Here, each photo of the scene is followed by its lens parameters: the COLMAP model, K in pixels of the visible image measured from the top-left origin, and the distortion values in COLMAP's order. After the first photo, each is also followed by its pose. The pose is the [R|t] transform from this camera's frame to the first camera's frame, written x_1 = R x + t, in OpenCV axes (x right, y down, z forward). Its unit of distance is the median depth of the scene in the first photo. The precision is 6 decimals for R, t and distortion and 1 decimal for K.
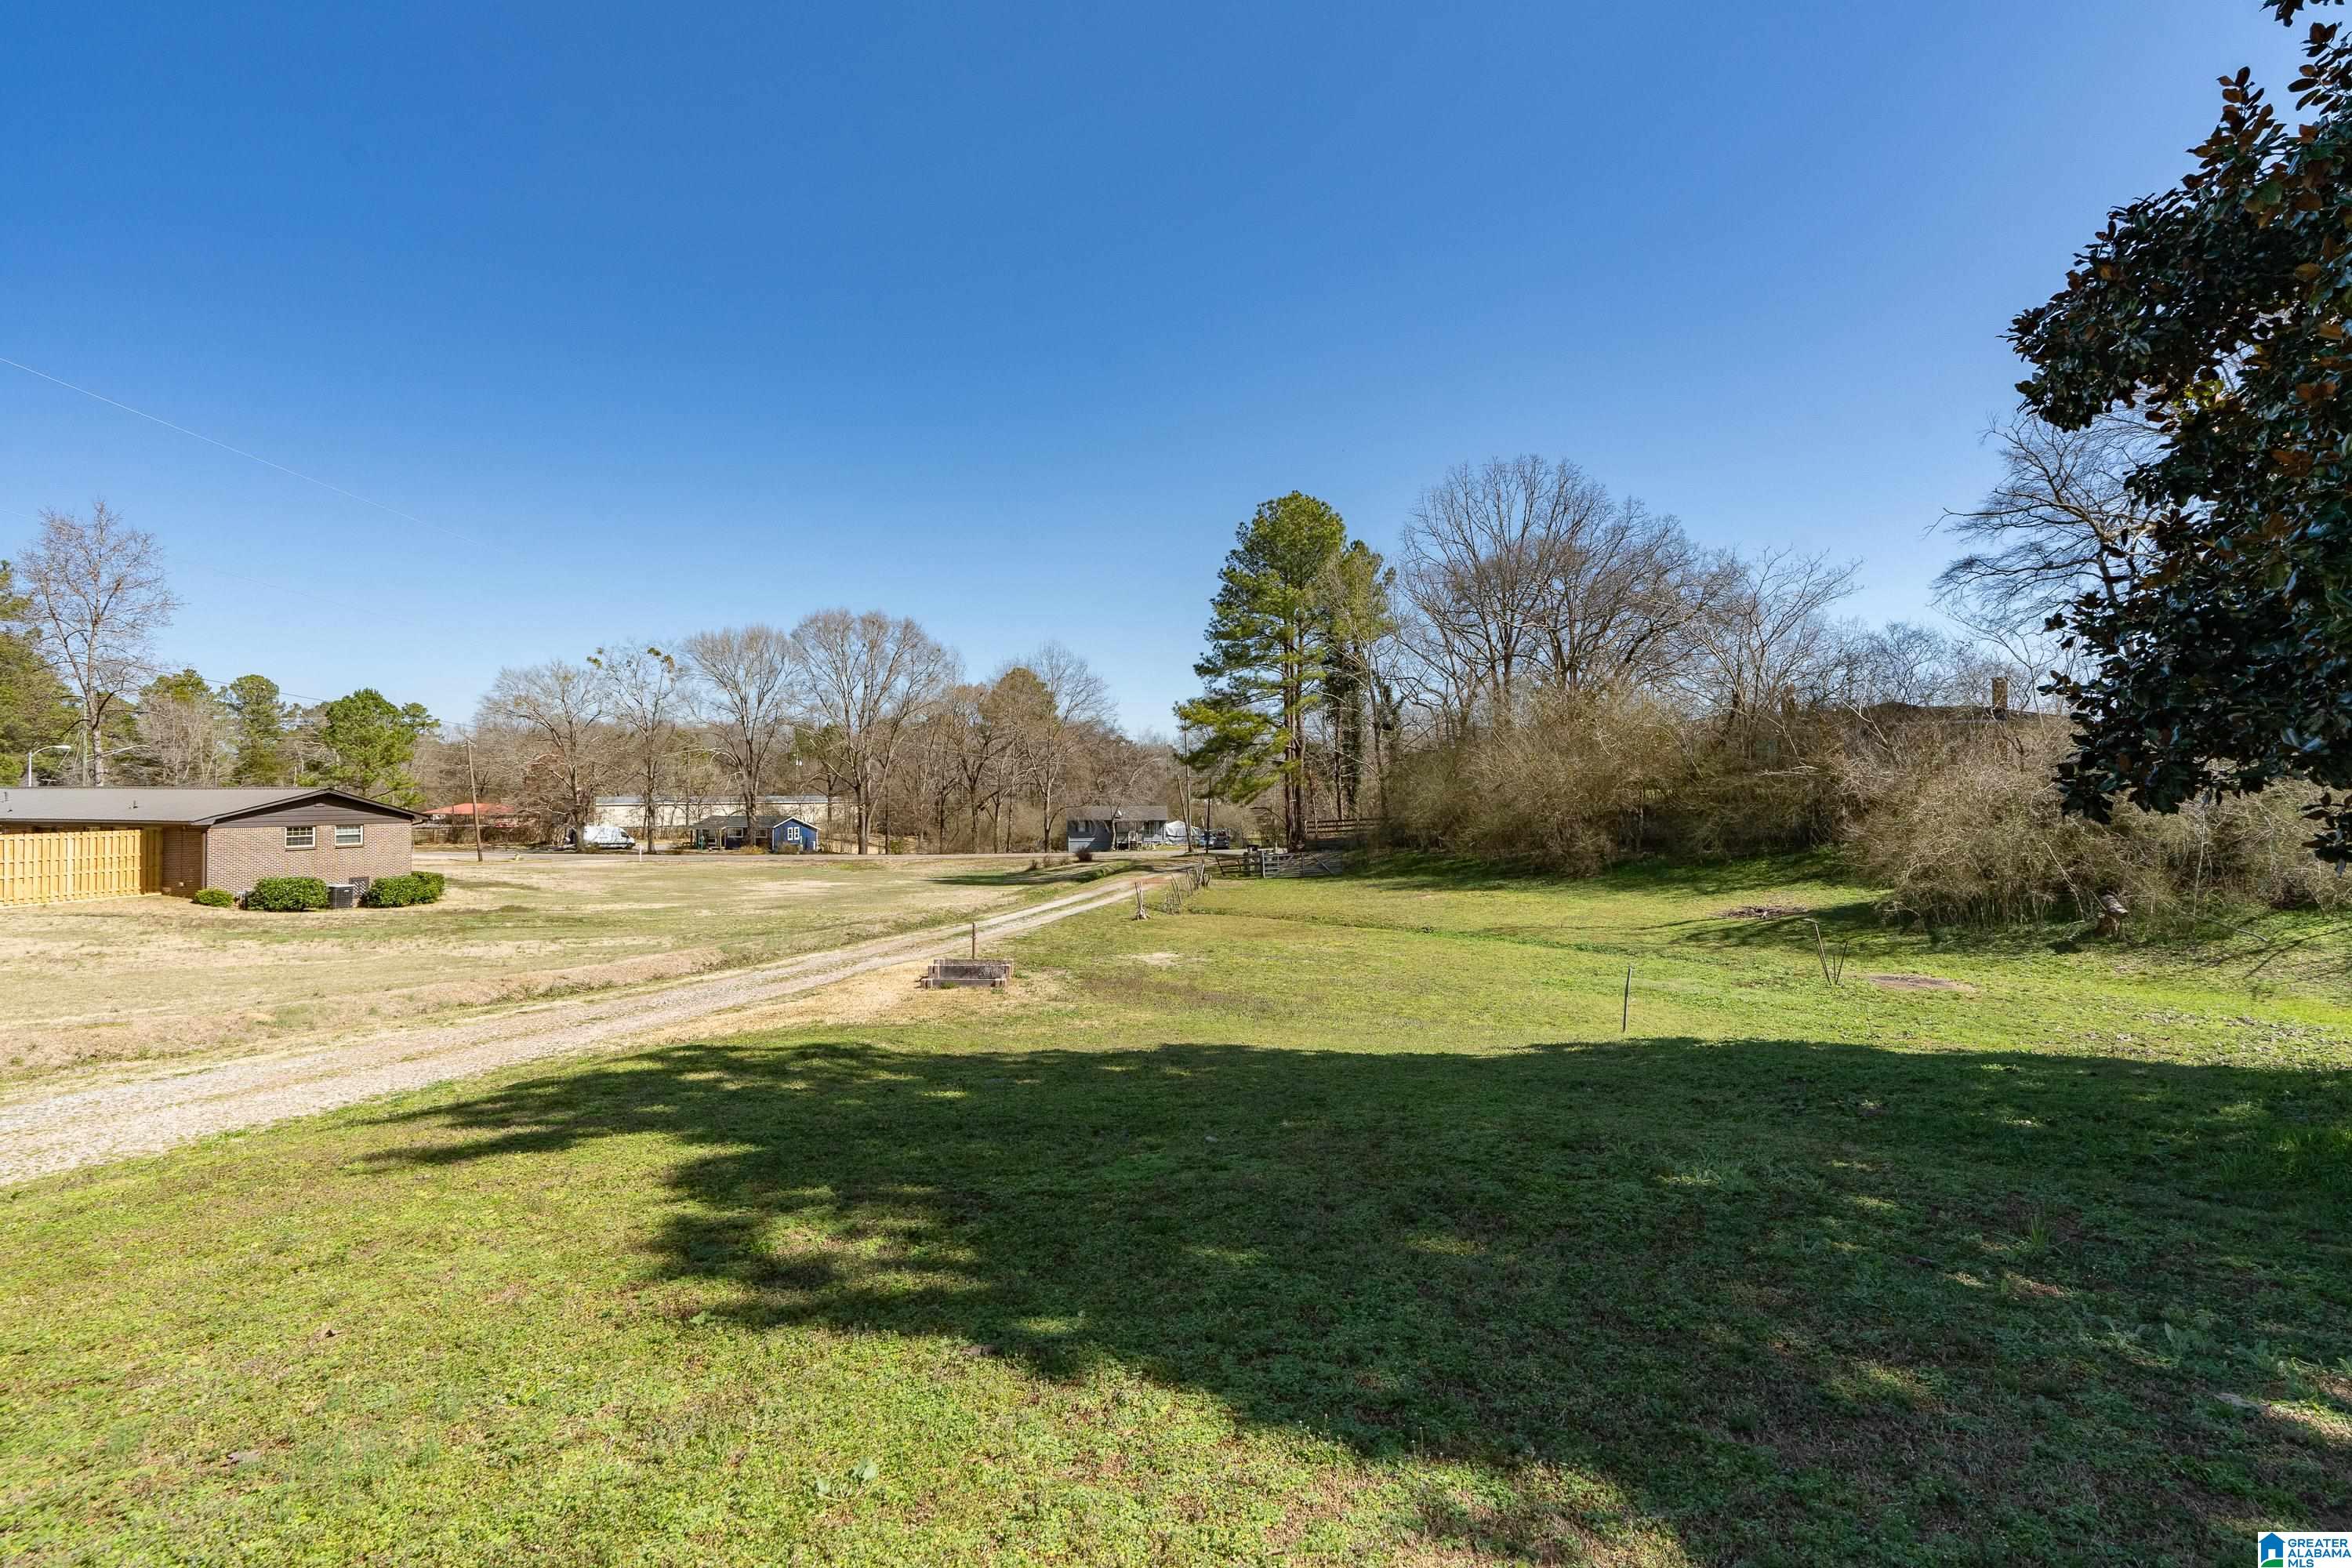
lens RADIAL K [[1066.4, 0, 1176.0], [0, 1066.4, 784.0], [0, 0, 1]] dist [0.000161, -0.000301]
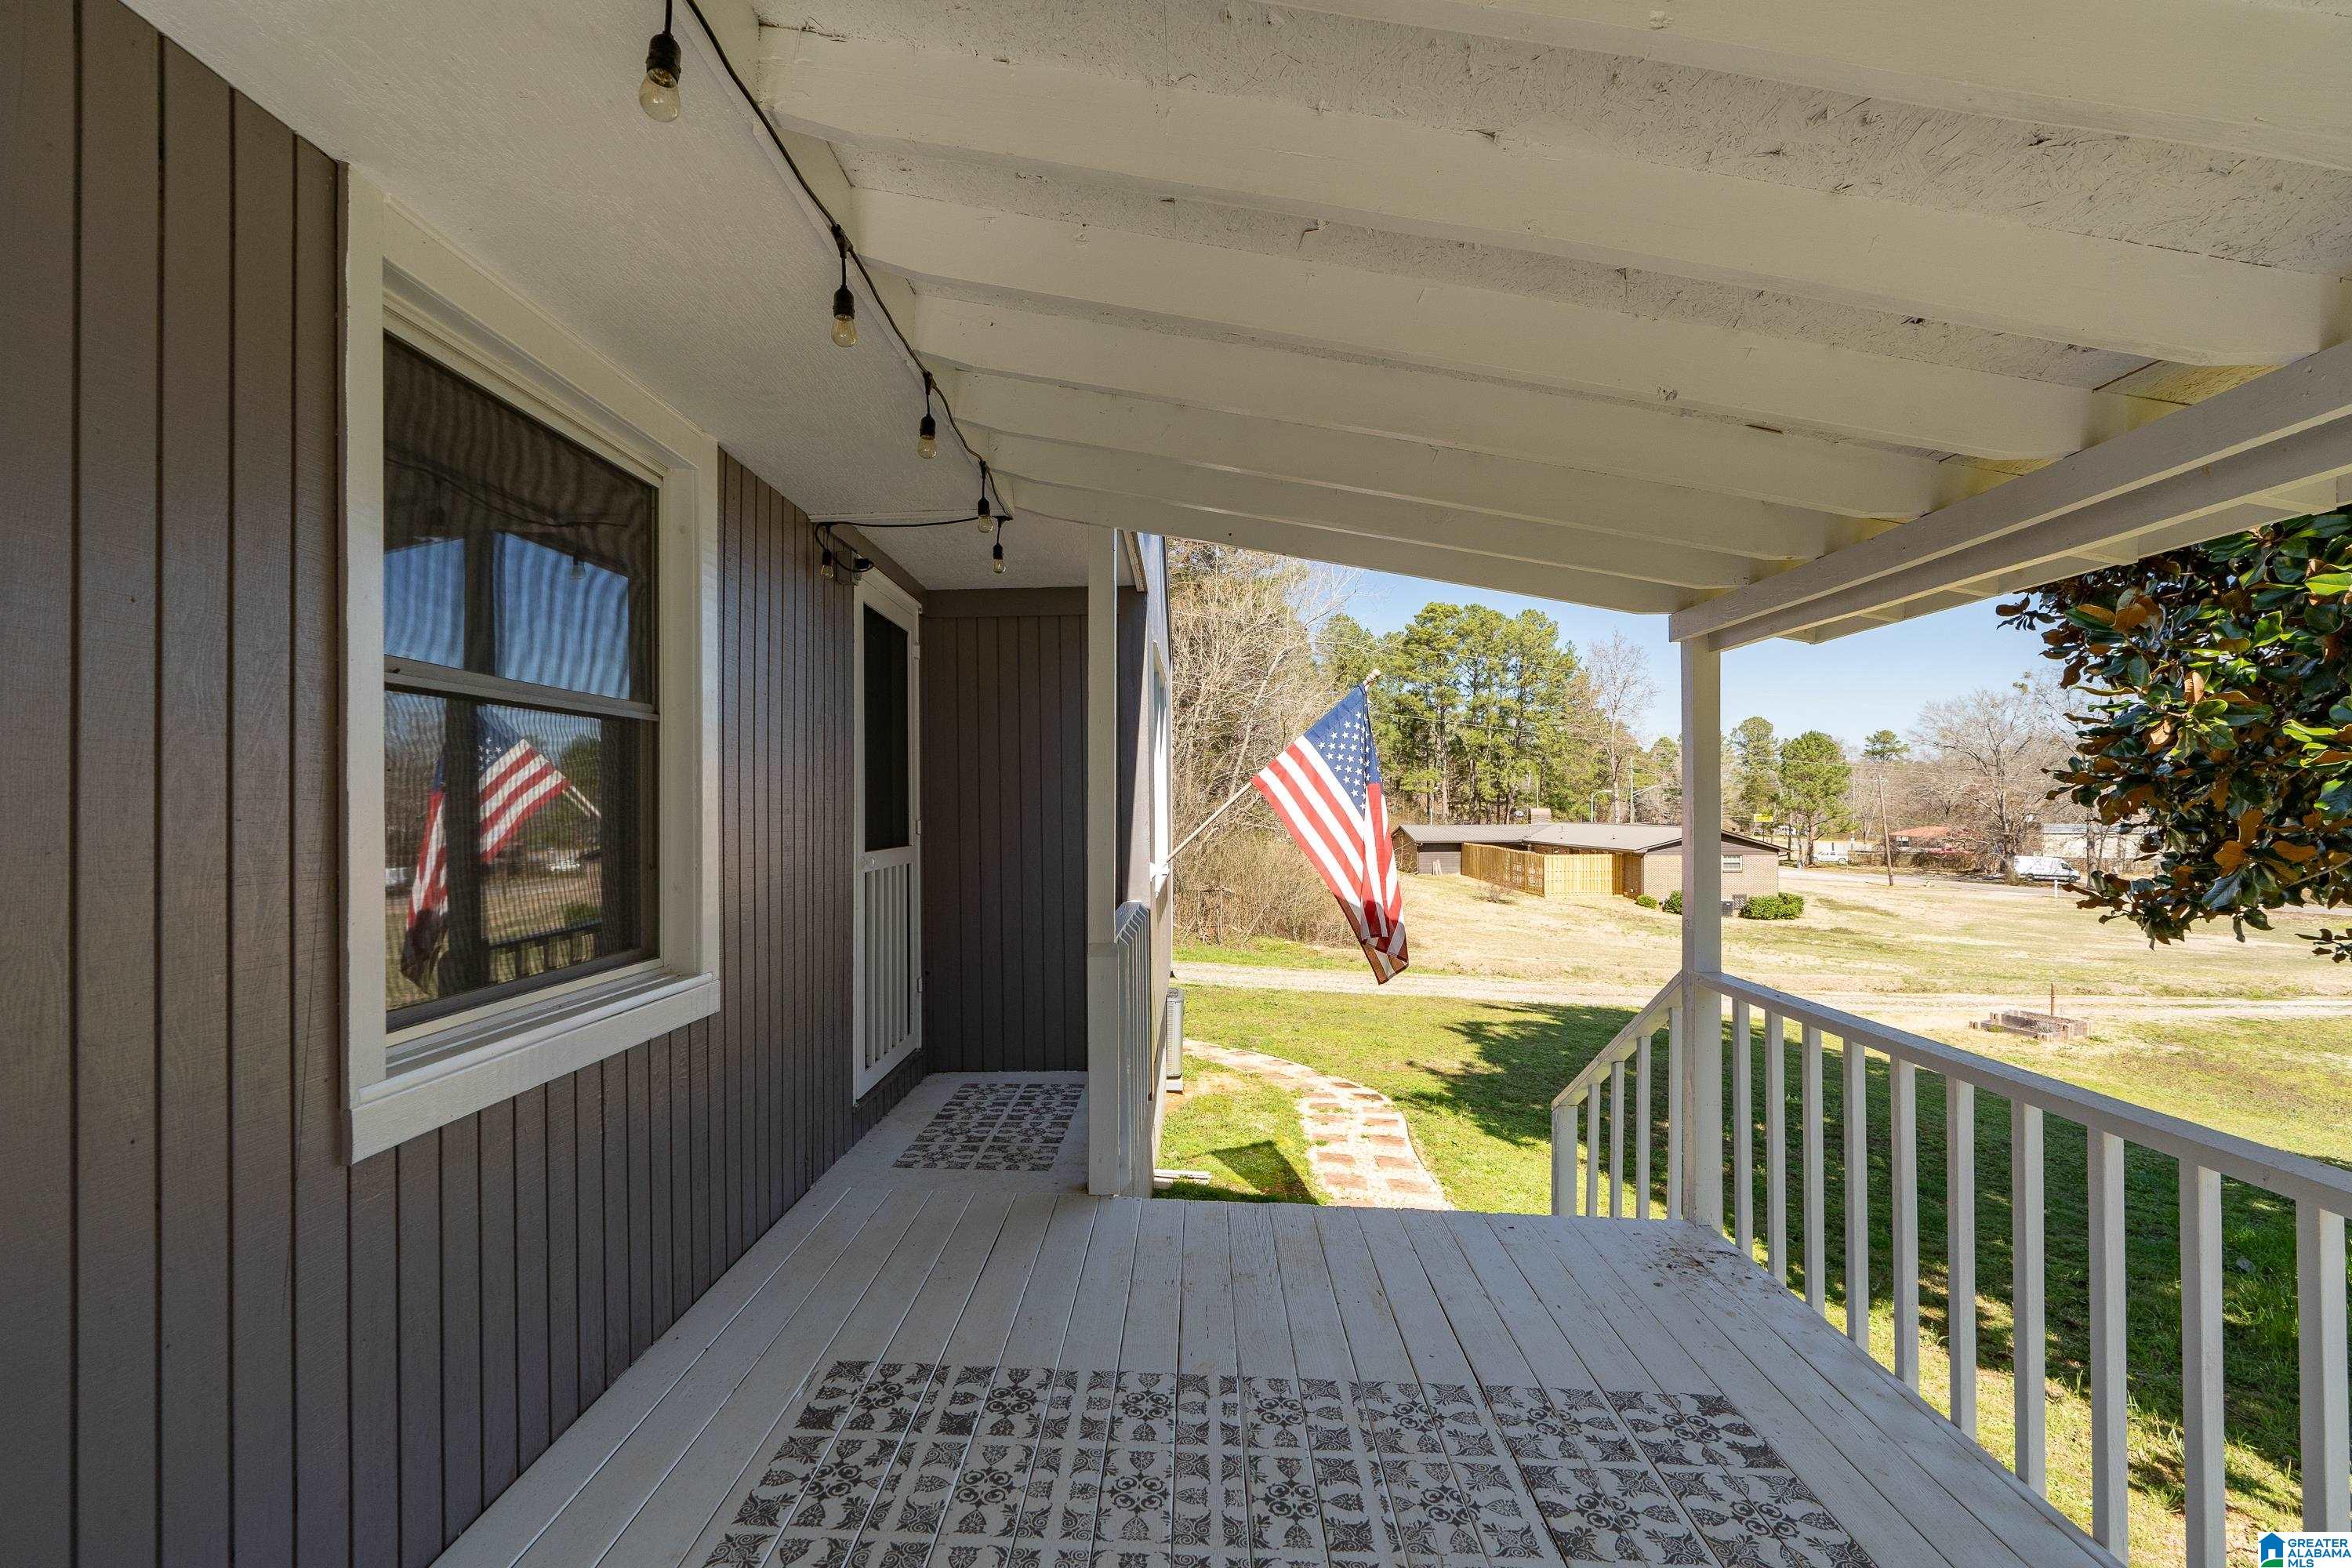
lens RADIAL K [[1066.4, 0, 1176.0], [0, 1066.4, 784.0], [0, 0, 1]] dist [0.000161, -0.000301]
pose [[0.333777, -0.020438, -0.942431, 0.191535], [0.006254, 0.999791, -0.019467, -0.021824], [0.942631, 0.000604, 0.333835, -0.083943]]
